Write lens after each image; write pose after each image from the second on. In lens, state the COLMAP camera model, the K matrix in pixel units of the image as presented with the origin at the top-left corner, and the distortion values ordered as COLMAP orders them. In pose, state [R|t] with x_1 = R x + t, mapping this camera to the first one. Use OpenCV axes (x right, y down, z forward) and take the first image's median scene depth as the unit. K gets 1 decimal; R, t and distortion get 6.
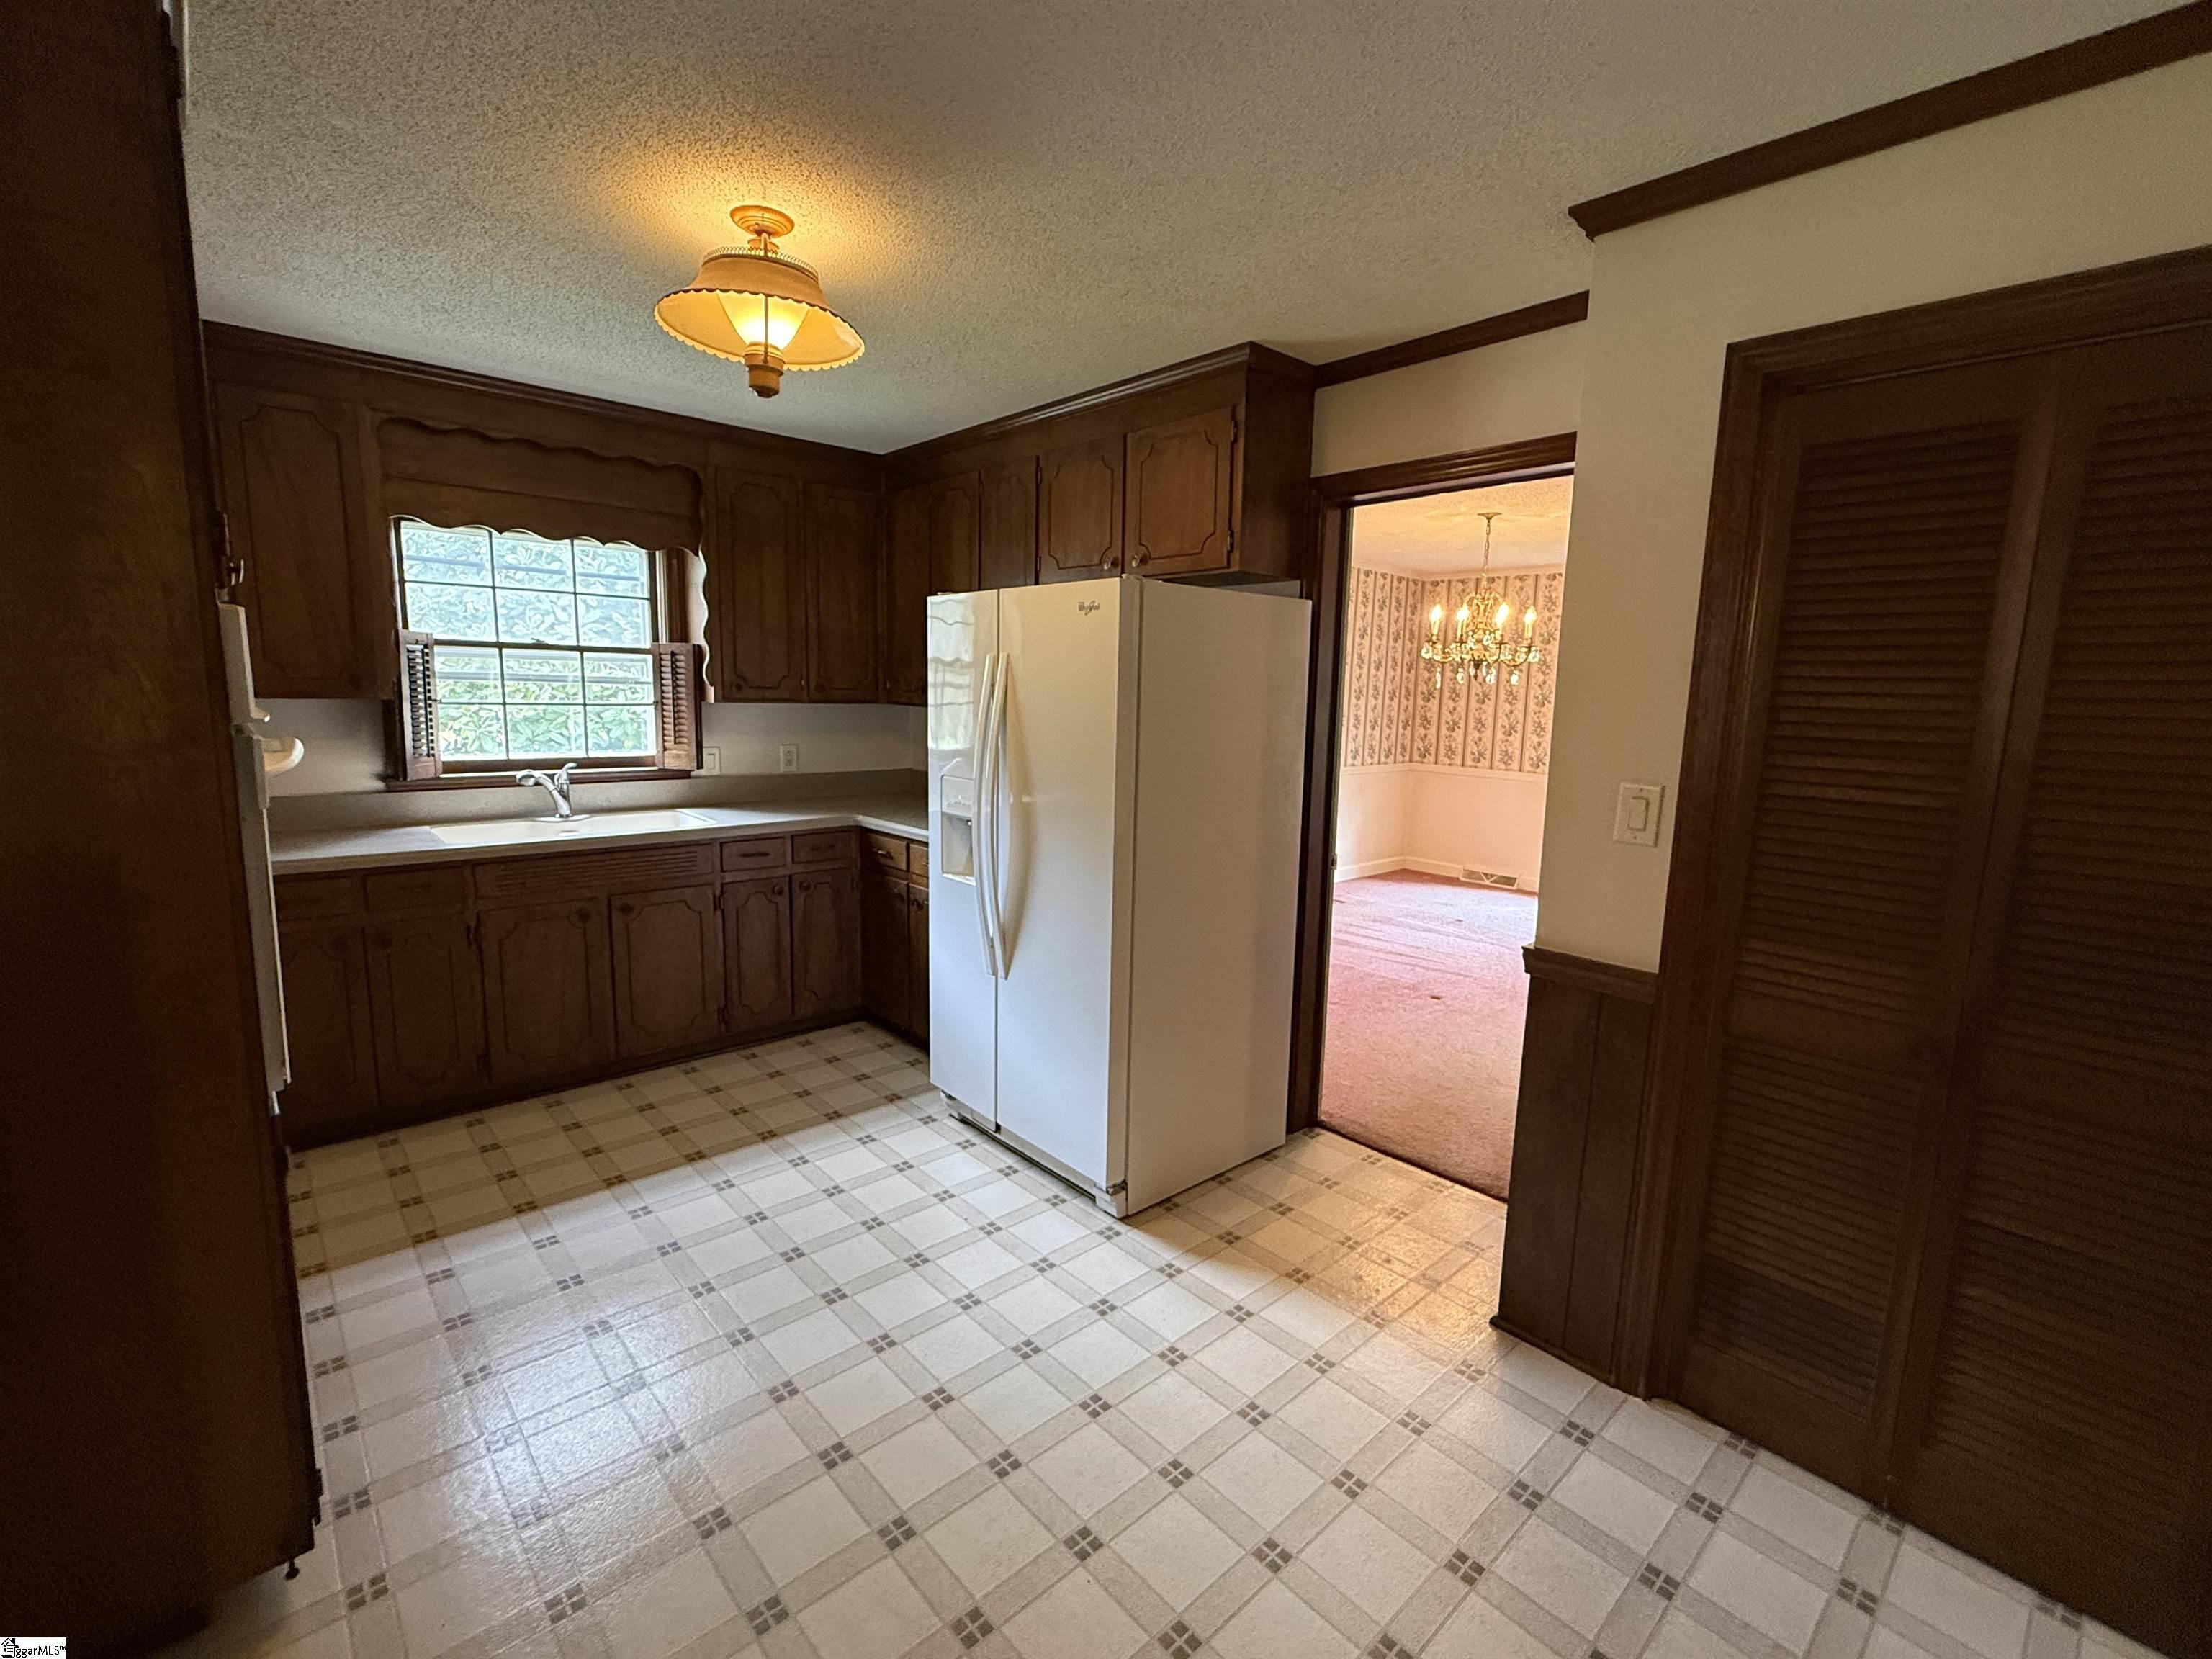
lens RADIAL K [[974.3, 0, 1104.1], [0, 974.3, 826.2], [0, 0, 1]] dist [0.000180, -0.000038]
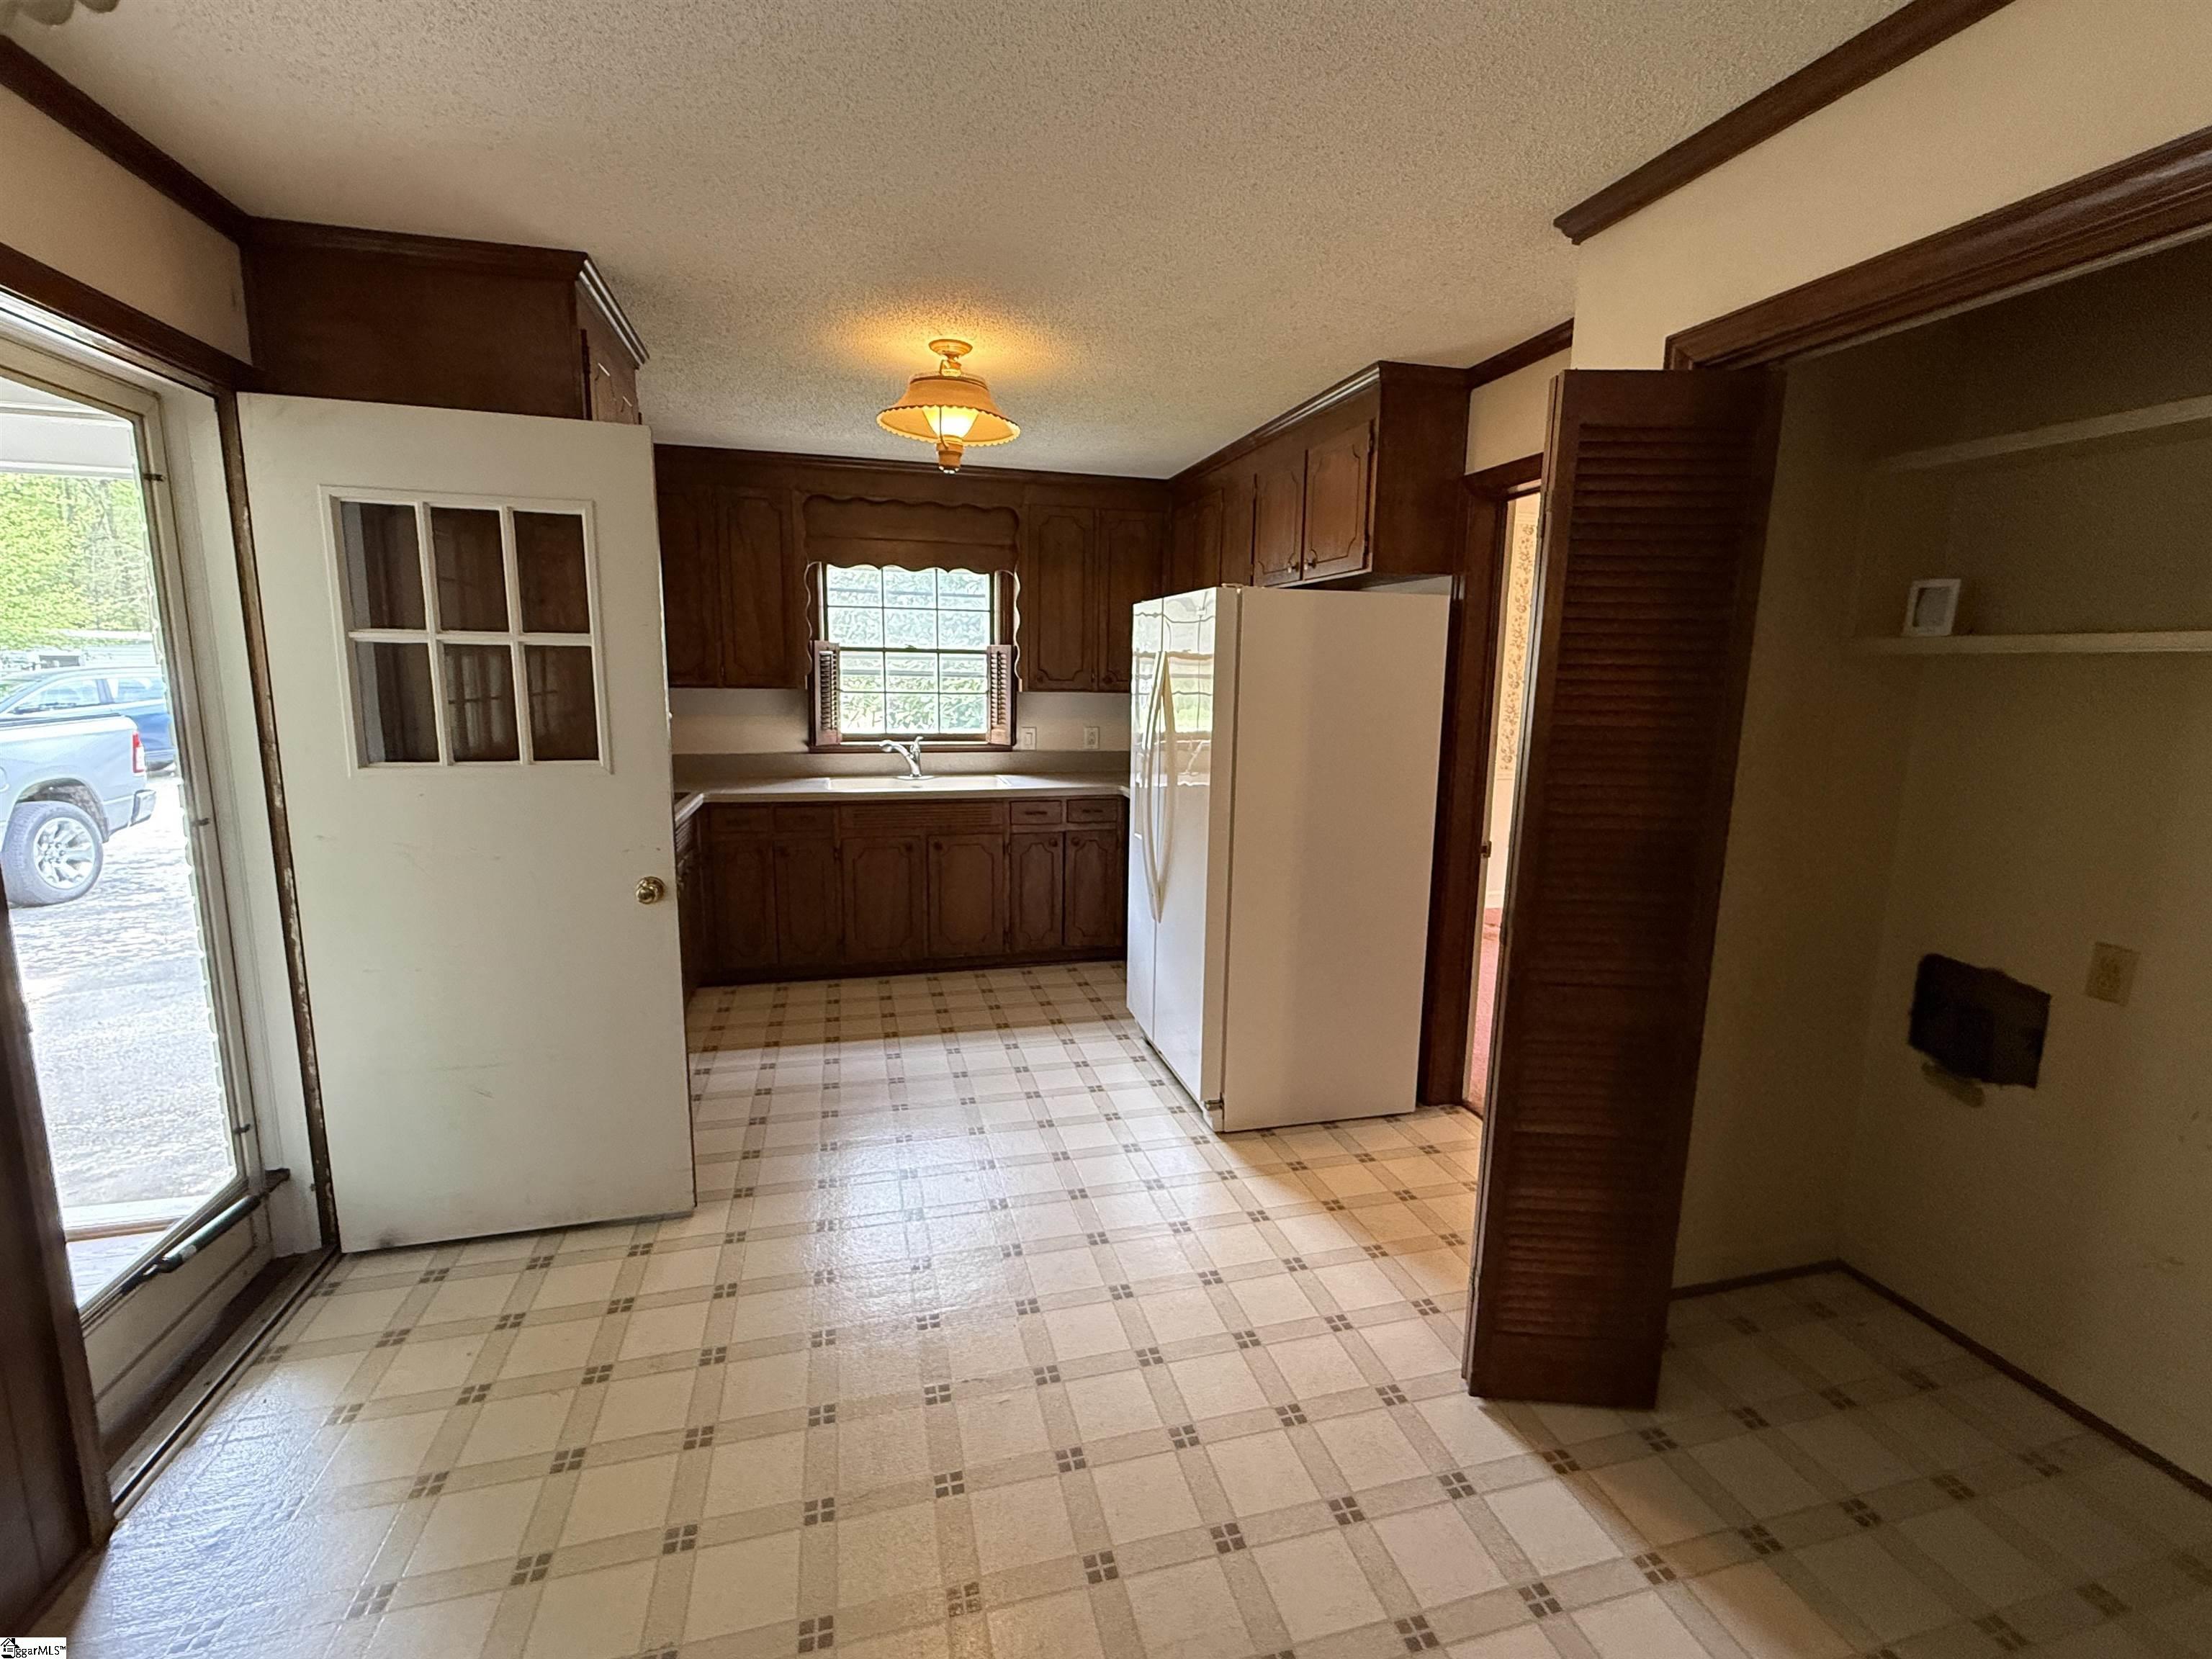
lens RADIAL K [[967.9, 0, 1106.8], [0, 967.9, 828.4], [0, 0, 1]] dist [-0.001204, 0.000184]
pose [[0.889180, 0.065942, -0.452781, 0.322113], [-0.060222, 0.997818, 0.027055, 0.010903], [0.453577, 0.003210, 0.891211, -0.080796]]
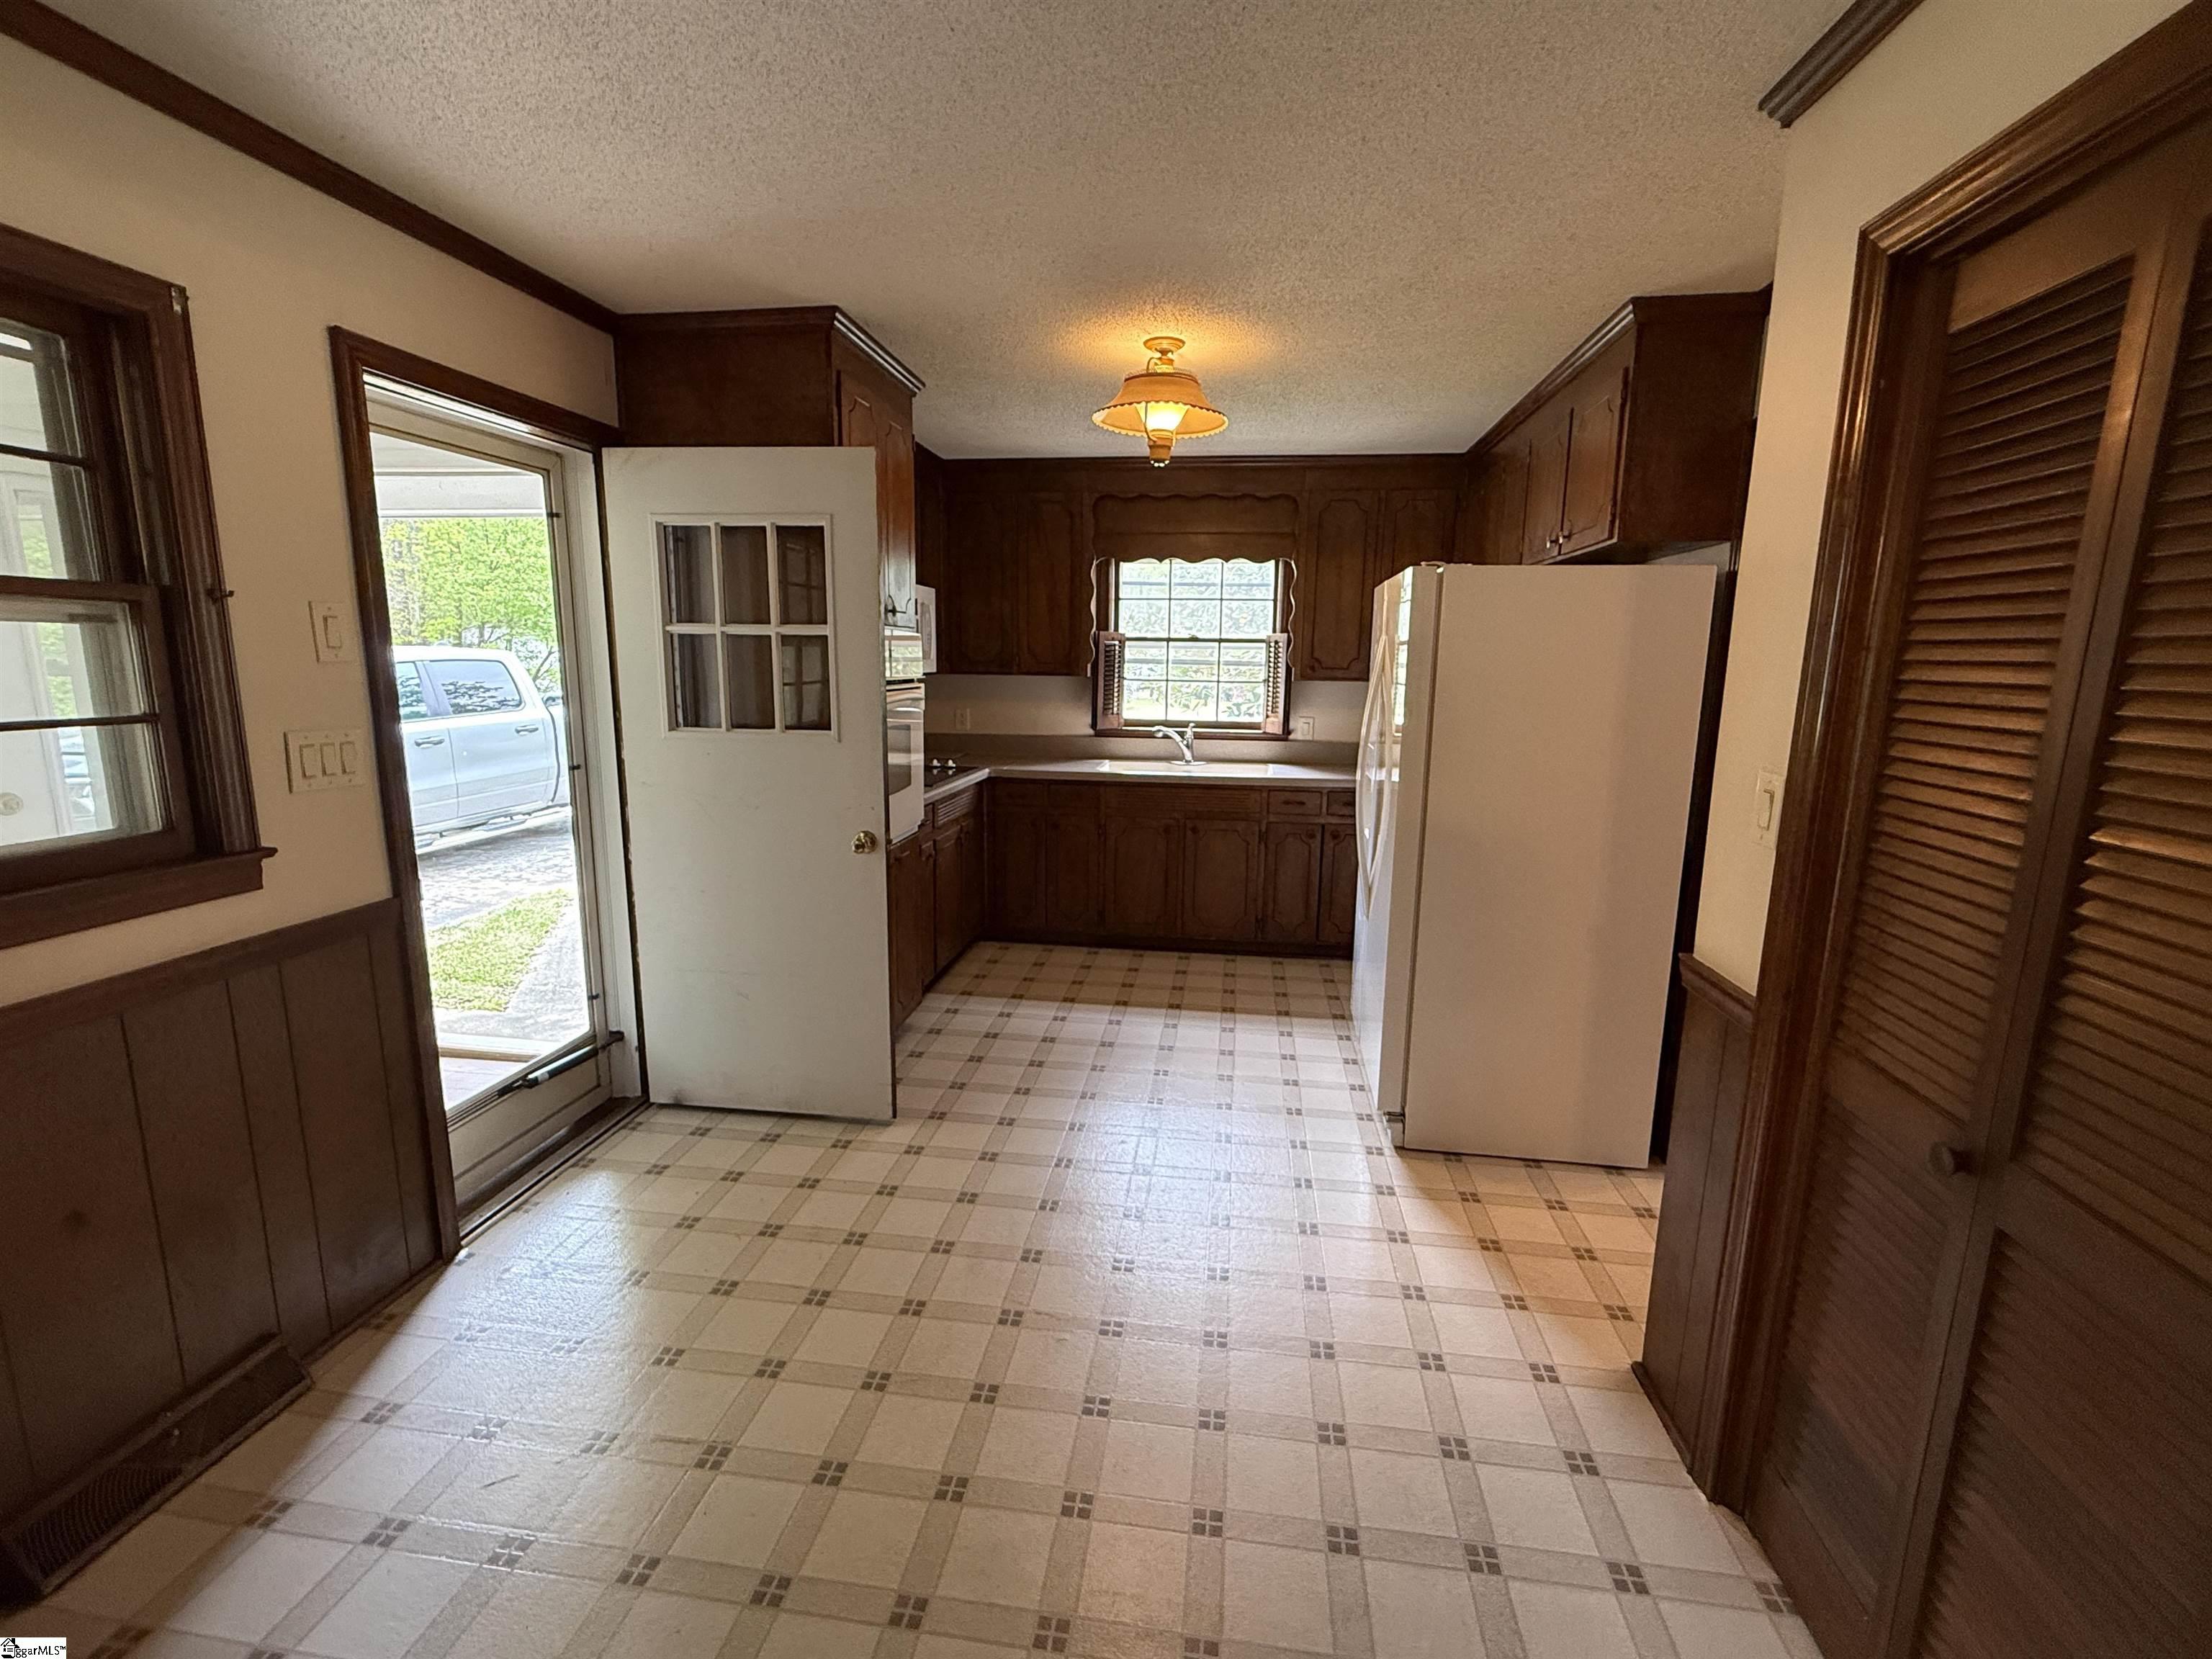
lens RADIAL K [[967.9, 0, 1106.8], [0, 967.9, 828.4], [0, 0, 1]] dist [-0.001204, 0.000184]
pose [[0.641612, 0.121086, -0.757412, 0.475805], [-0.107971, 0.991886, 0.067108, 0.004682], [0.759392, 0.038721, 0.649480, 0.017661]]
